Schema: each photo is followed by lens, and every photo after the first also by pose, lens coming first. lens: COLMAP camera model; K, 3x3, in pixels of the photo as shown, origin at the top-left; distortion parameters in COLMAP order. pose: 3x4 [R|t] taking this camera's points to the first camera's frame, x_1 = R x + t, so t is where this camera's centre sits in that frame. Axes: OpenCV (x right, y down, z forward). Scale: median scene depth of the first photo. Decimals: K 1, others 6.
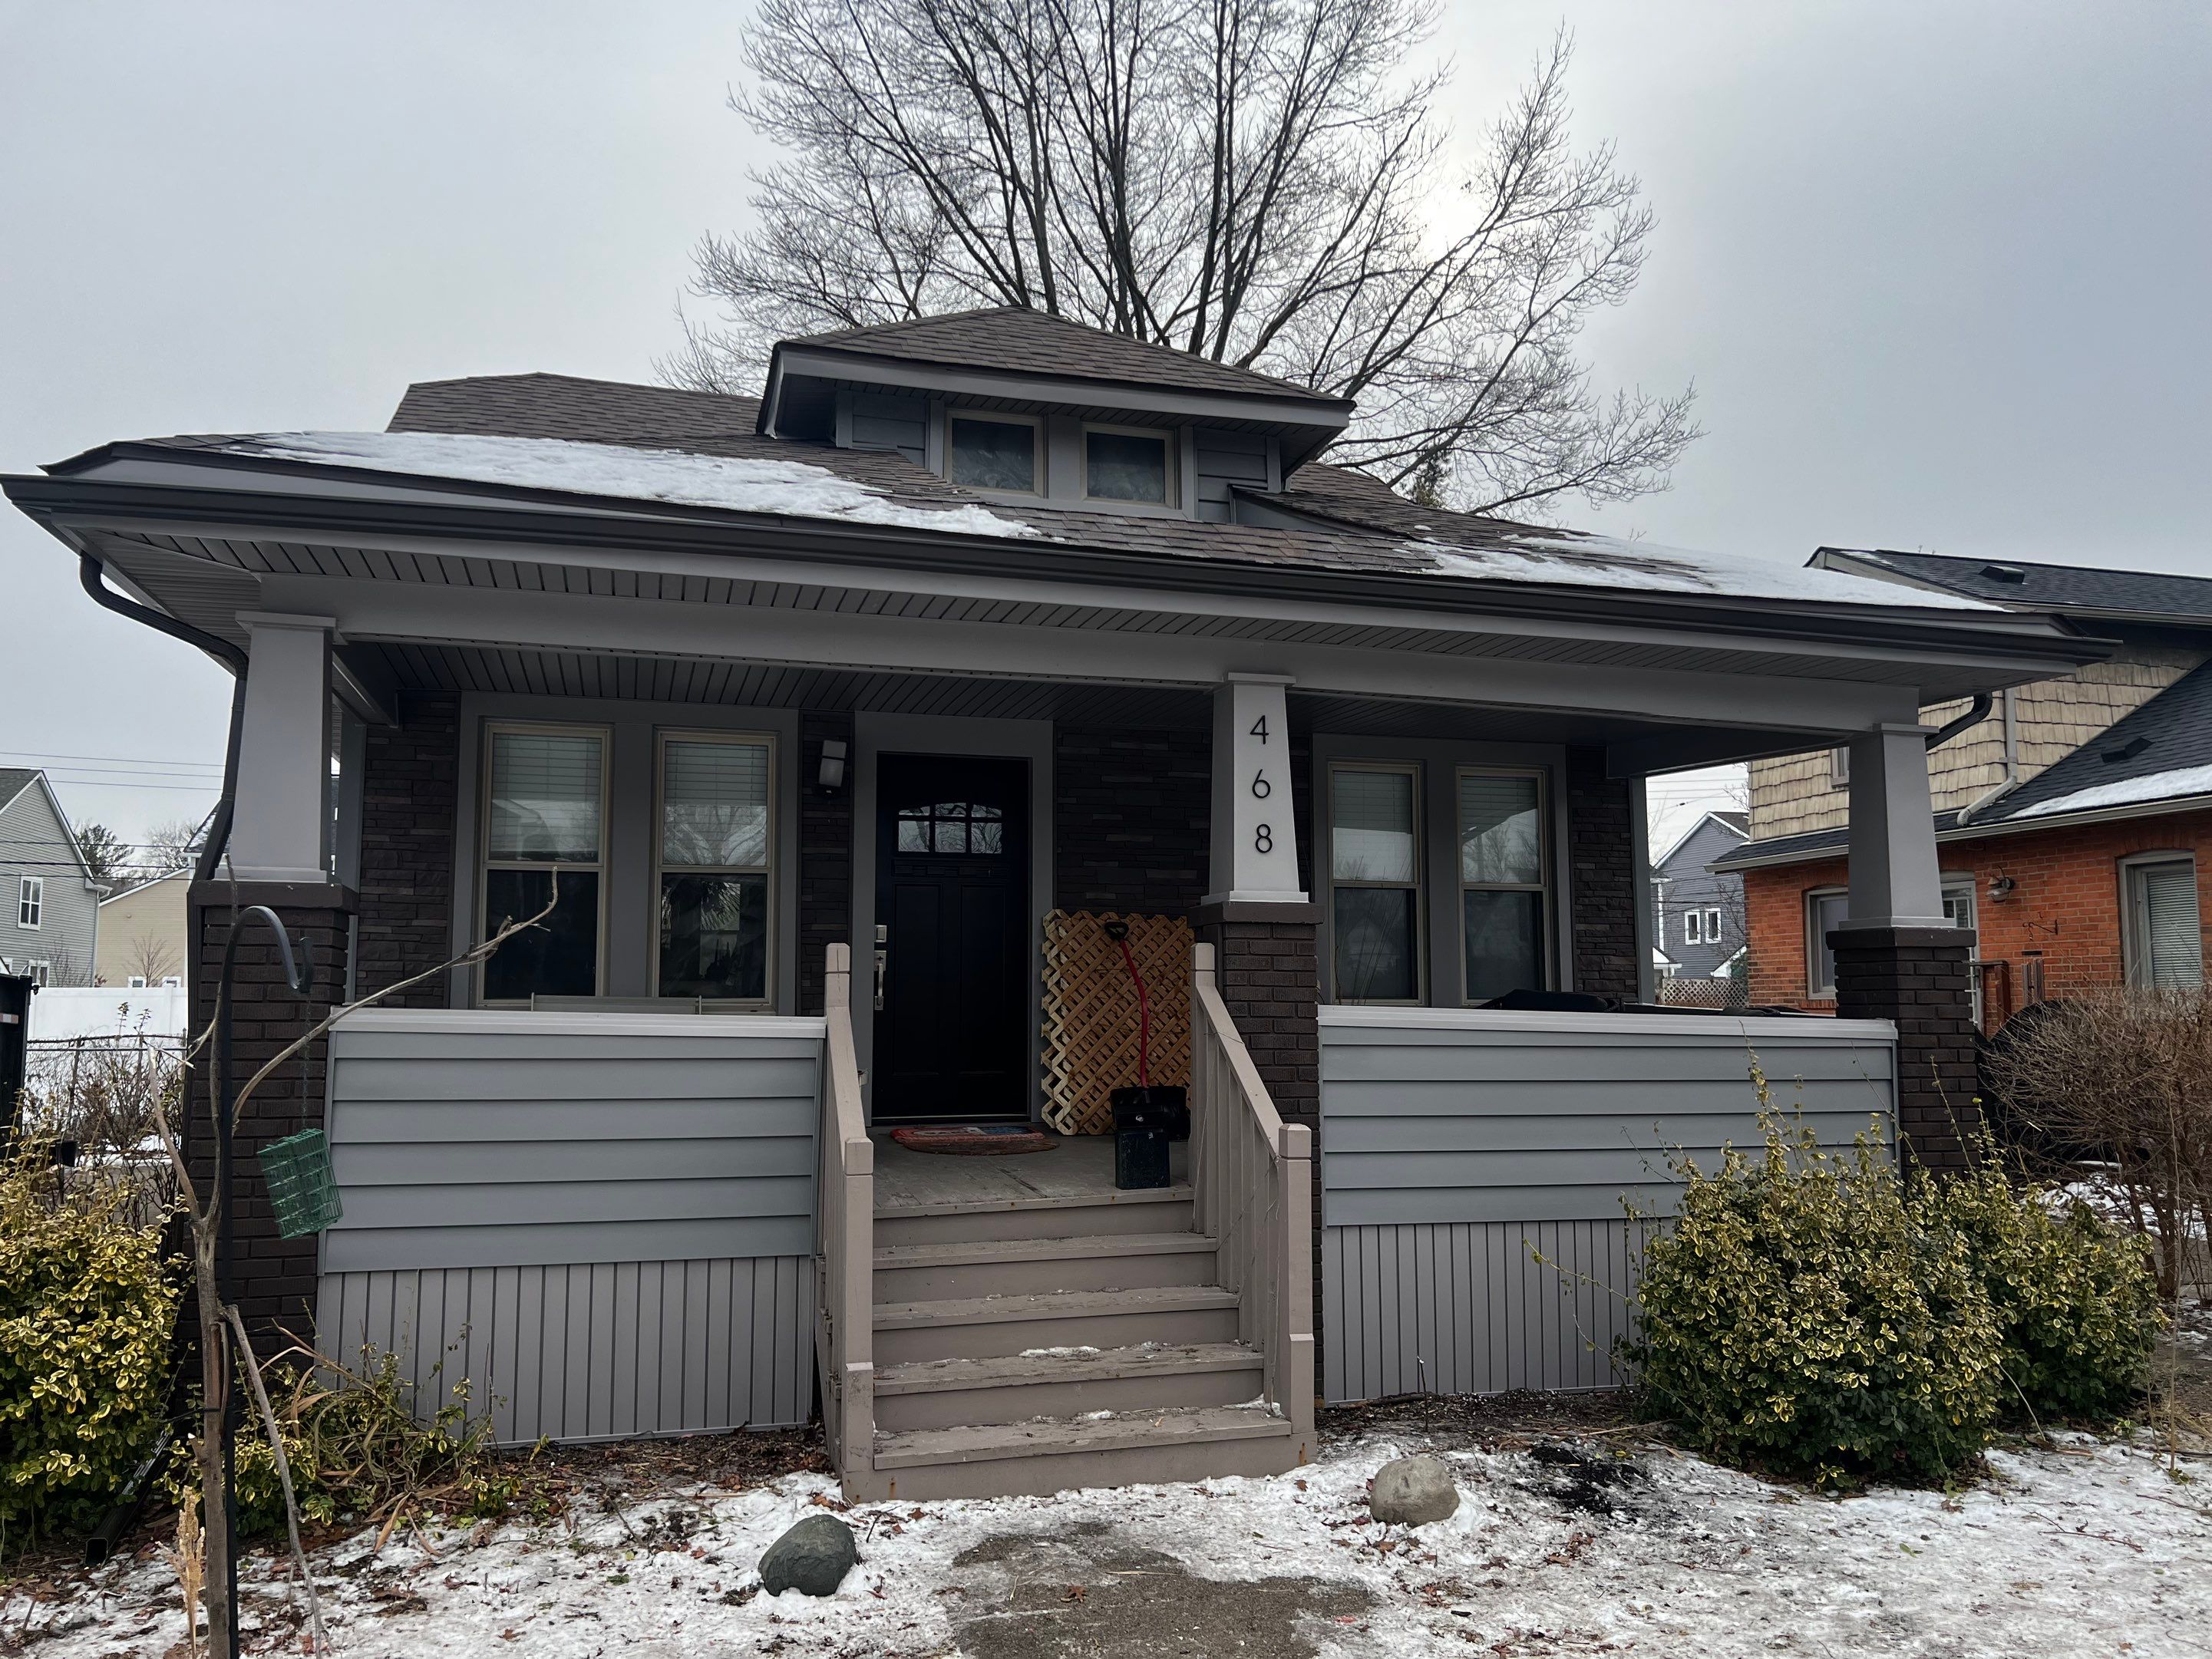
lens RADIAL K [[1655.2, 0, 1112.1], [0, 1655.2, 841.3], [0, 0, 1]] dist [0.038660, -0.039976]
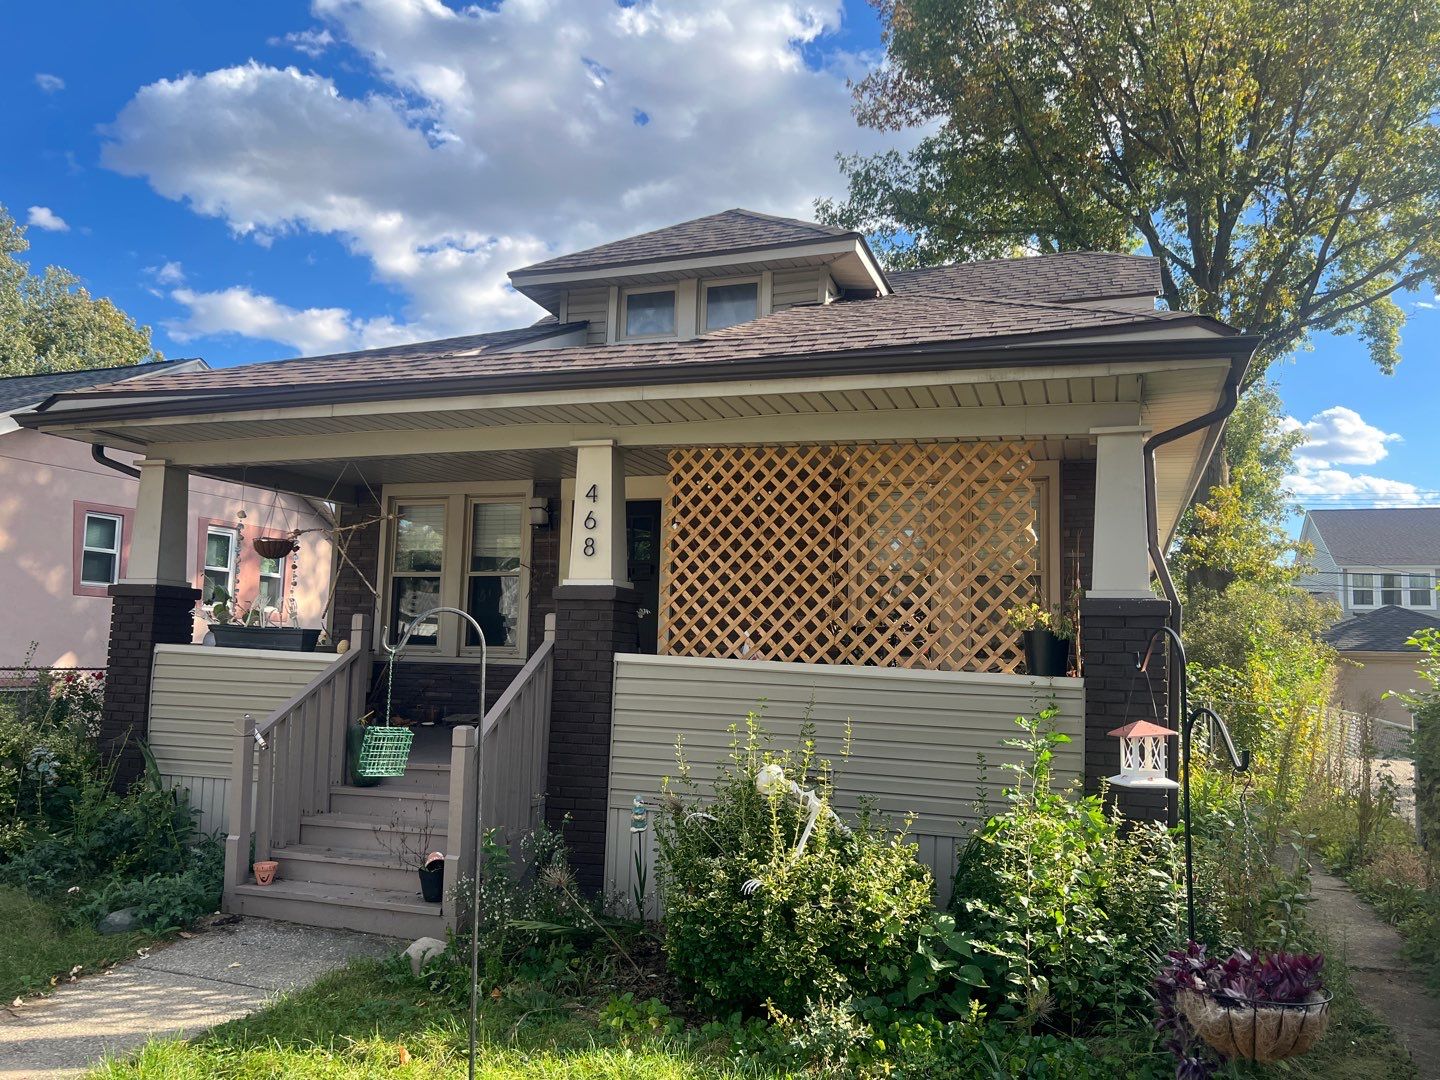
lens RADIAL K [[1090.5, 0, 766.2], [0, 1090.5, 534.2], [0, 0, 1]] dist [0.008305, 0.003272]
pose [[0.825580, -0.044457, -0.562531, 0.714346], [0.035240, 0.999008, -0.027232, 0.019242], [0.563184, 0.002658, 0.826327, 0.219613]]
